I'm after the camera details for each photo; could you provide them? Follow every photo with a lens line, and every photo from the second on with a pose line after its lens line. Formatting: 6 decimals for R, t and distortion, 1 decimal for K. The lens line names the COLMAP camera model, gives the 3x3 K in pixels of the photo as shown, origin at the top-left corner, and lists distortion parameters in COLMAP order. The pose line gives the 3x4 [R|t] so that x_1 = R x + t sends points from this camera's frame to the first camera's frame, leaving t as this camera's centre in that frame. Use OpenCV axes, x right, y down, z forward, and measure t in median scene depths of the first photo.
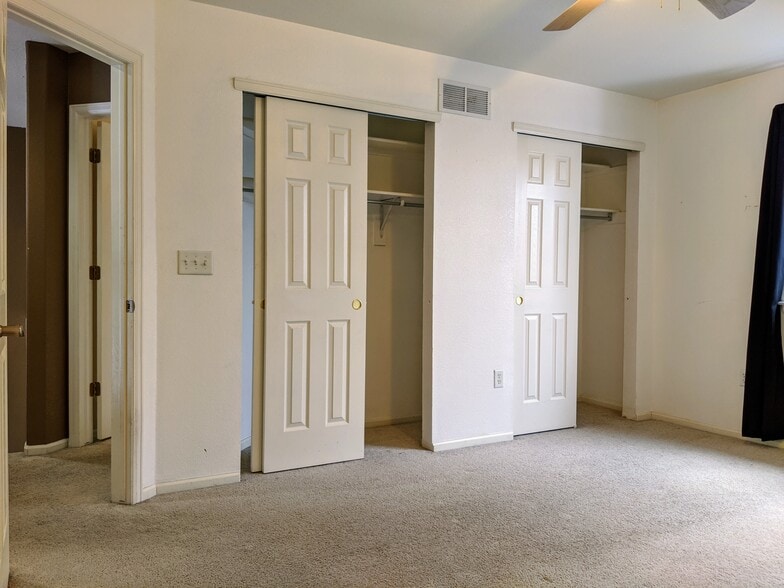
lens RADIAL K [[621.3, 0, 388.4], [0, 621.3, 288.2], [0, 0, 1]] dist [0.012599, -0.053110]
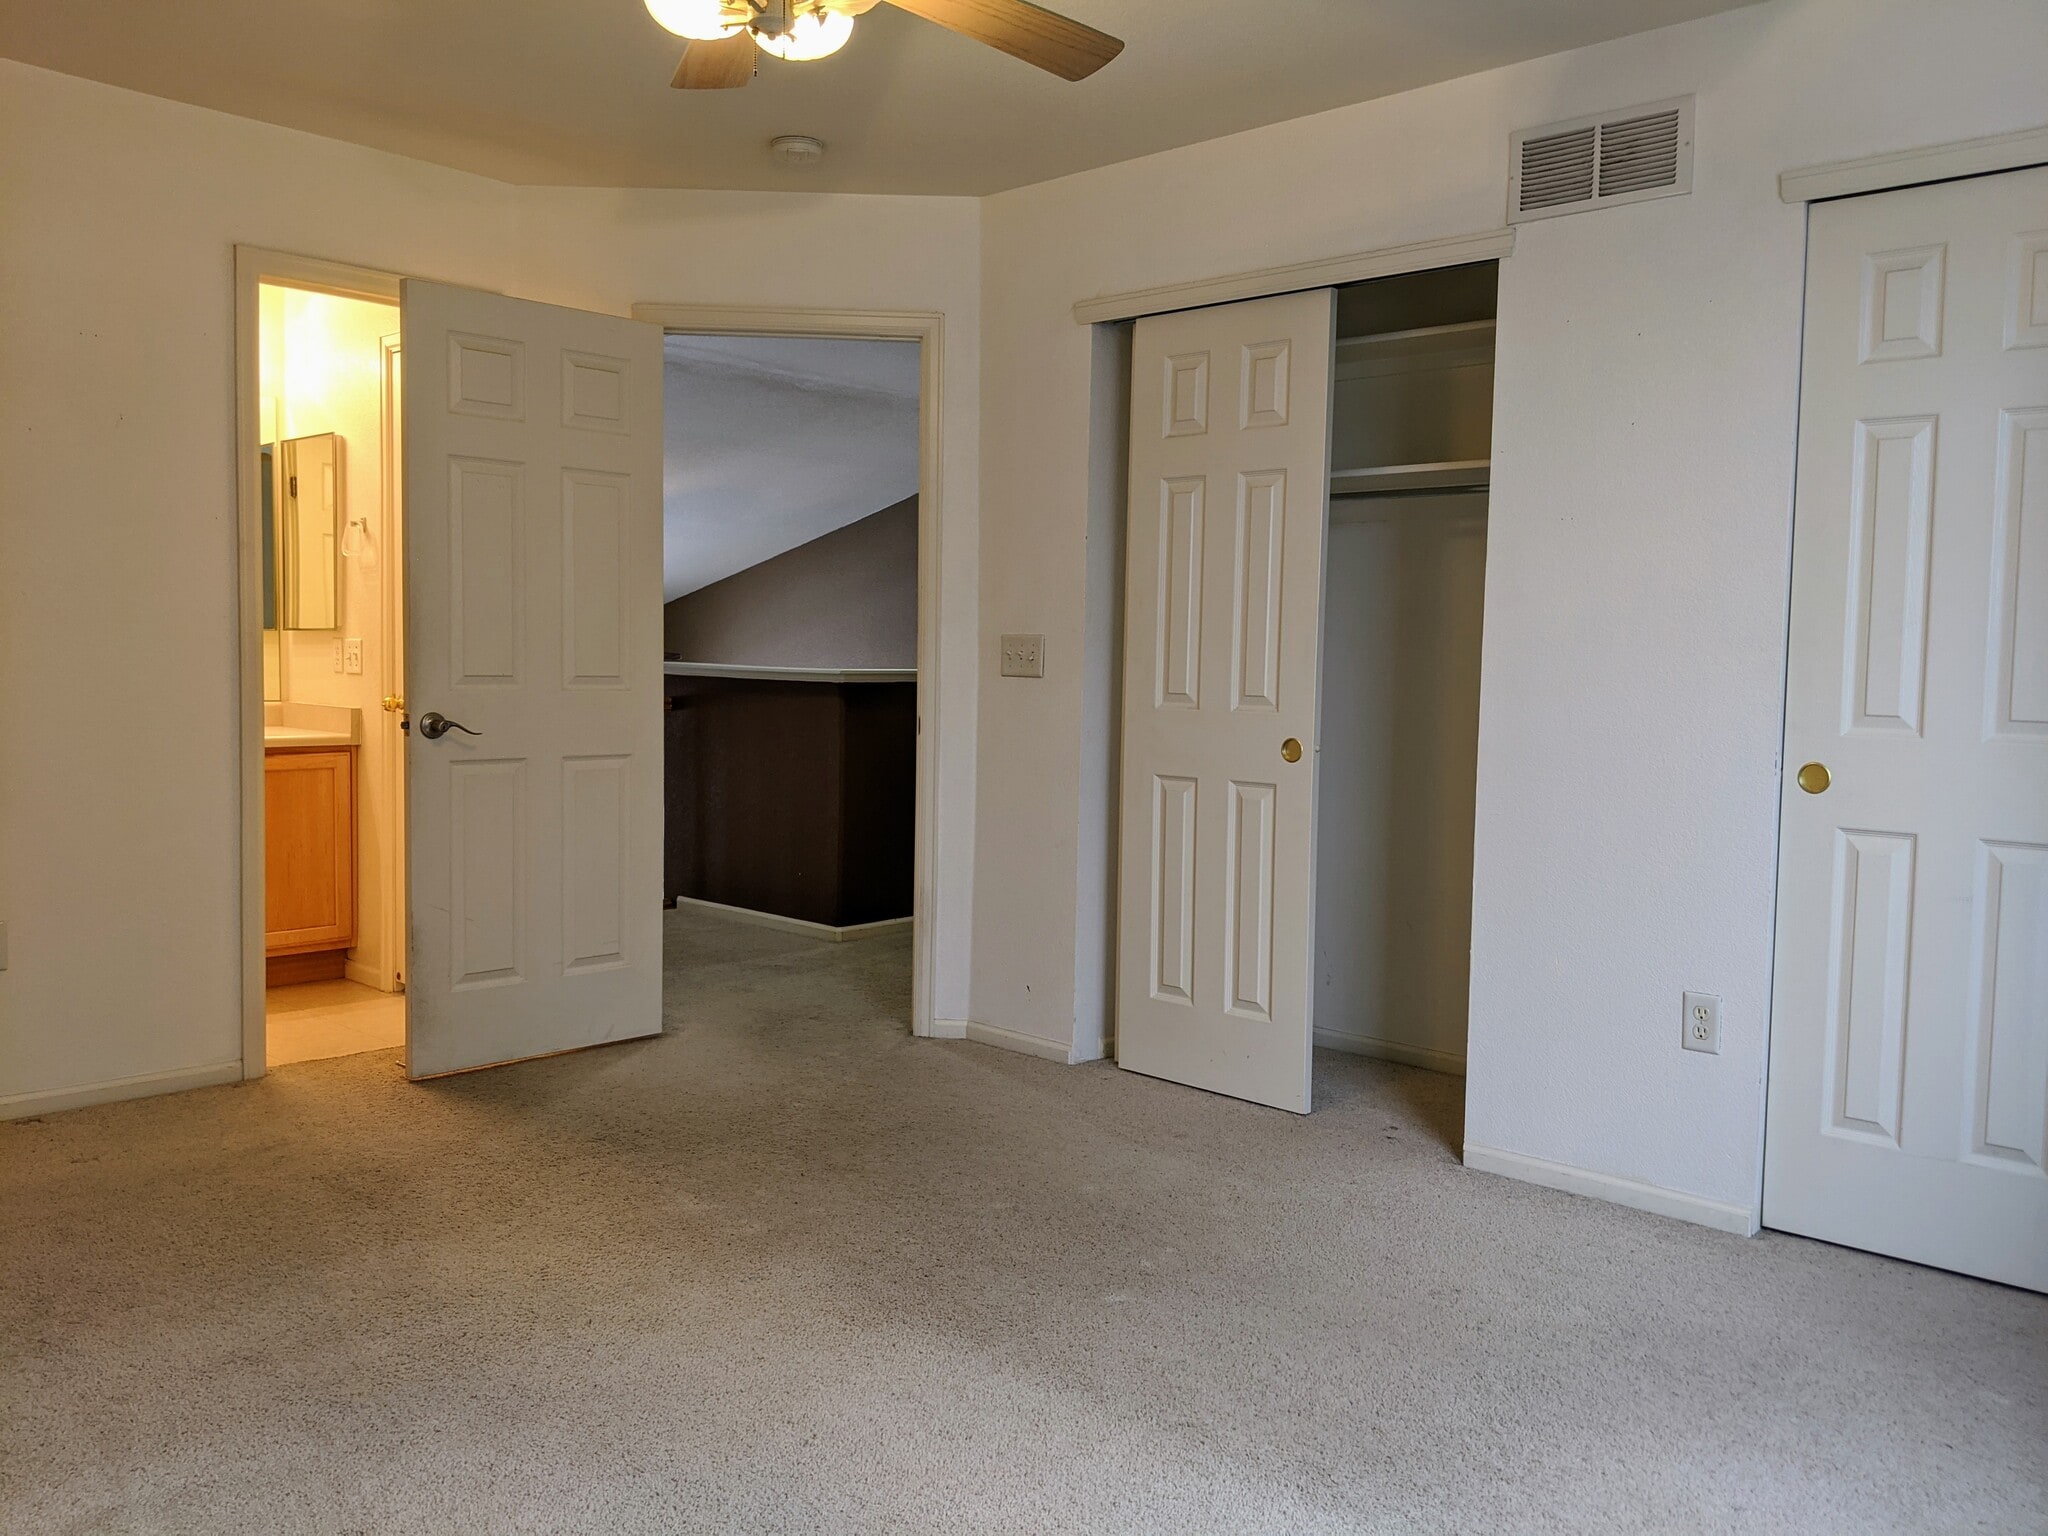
lens RADIAL K [[1574.4, 0, 1043.9], [0, 1574.4, 767.8], [0, 0, 1]] dist [-0.012318, -0.007674]
pose [[0.312859, 0.058503, -0.947996, 0.869834], [-0.043206, 0.997945, 0.047327, -0.004746], [0.948816, 0.026153, 0.314744, 0.470925]]
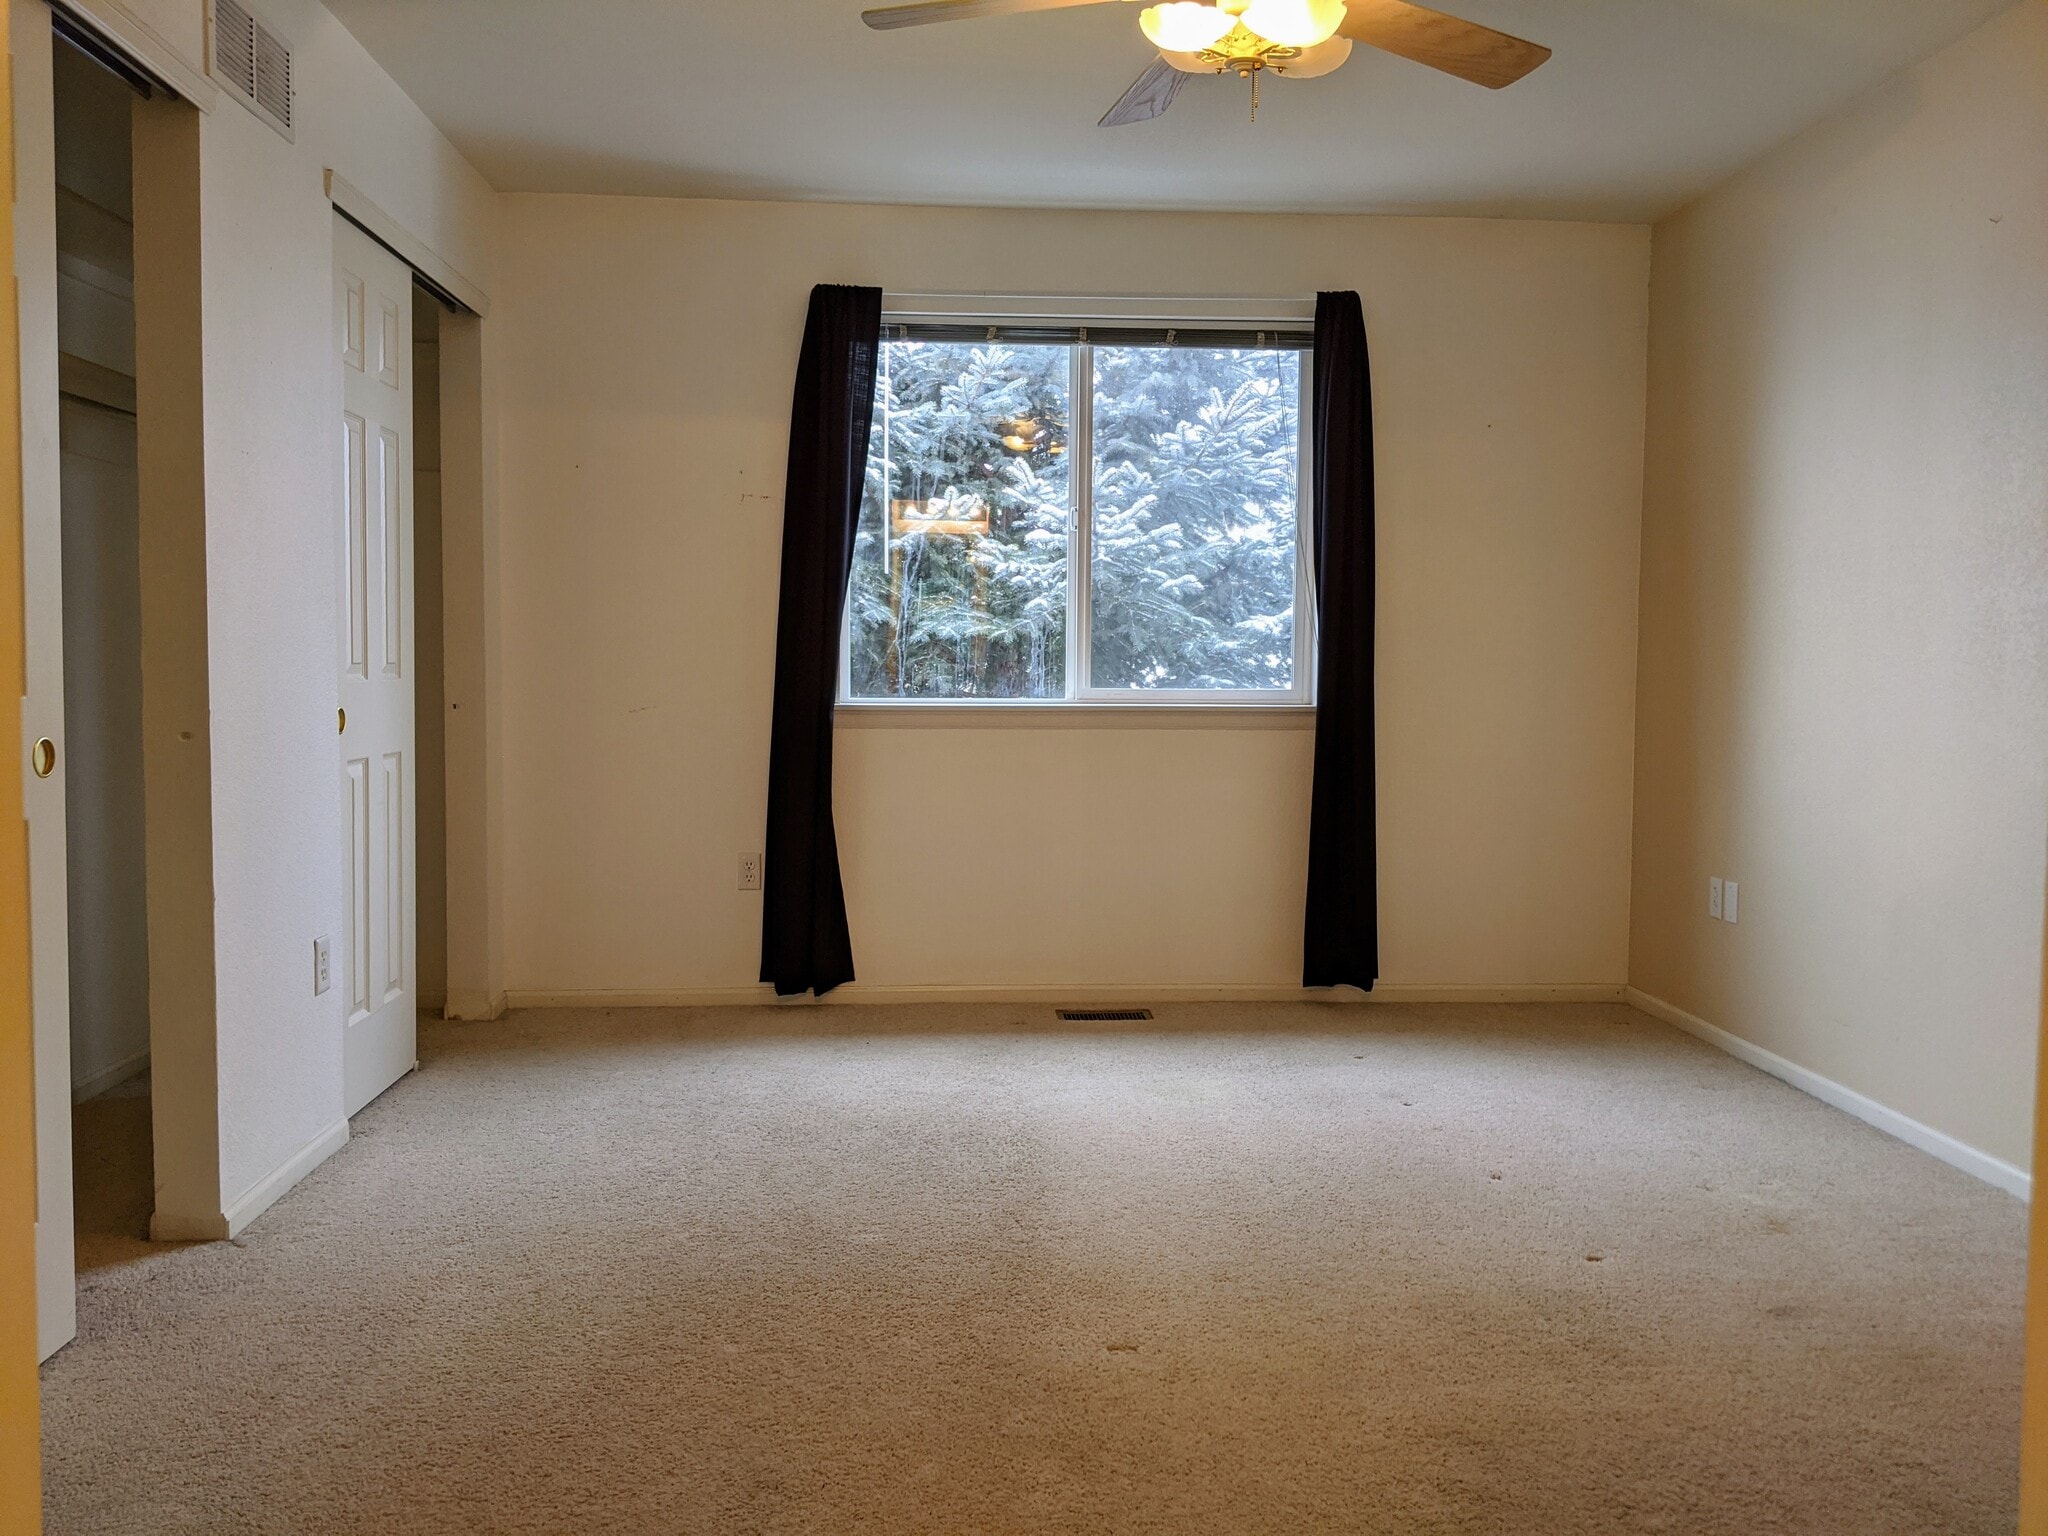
lens RADIAL K [[1623.0, 0, 1018.0], [0, 1623.0, 762.2], [0, 0, 1]] dist [0.012599, -0.053110]
pose [[0.438397, -0.059864, 0.896786, -0.446877], [0.011581, 0.998073, 0.060964, -0.007322], [-0.898707, -0.016340, 0.438245, 0.327476]]
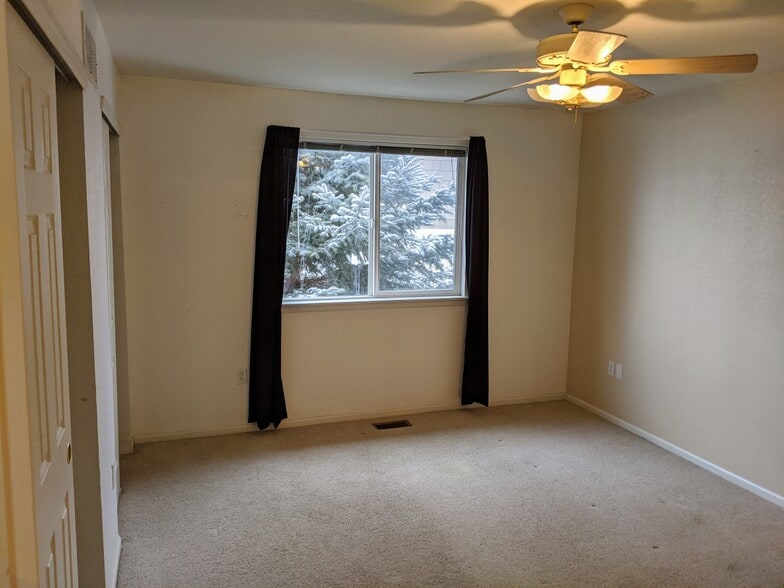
lens RADIAL K [[621.3, 0, 392.1], [0, 621.3, 288.4], [0, 0, 1]] dist [0.012599, -0.053110]
pose [[0.168951, -0.129455, 0.977086, -0.449705], [-0.000082, 0.991335, 0.131357, -0.159927], [-0.985625, -0.022273, 0.167476, 0.623668]]
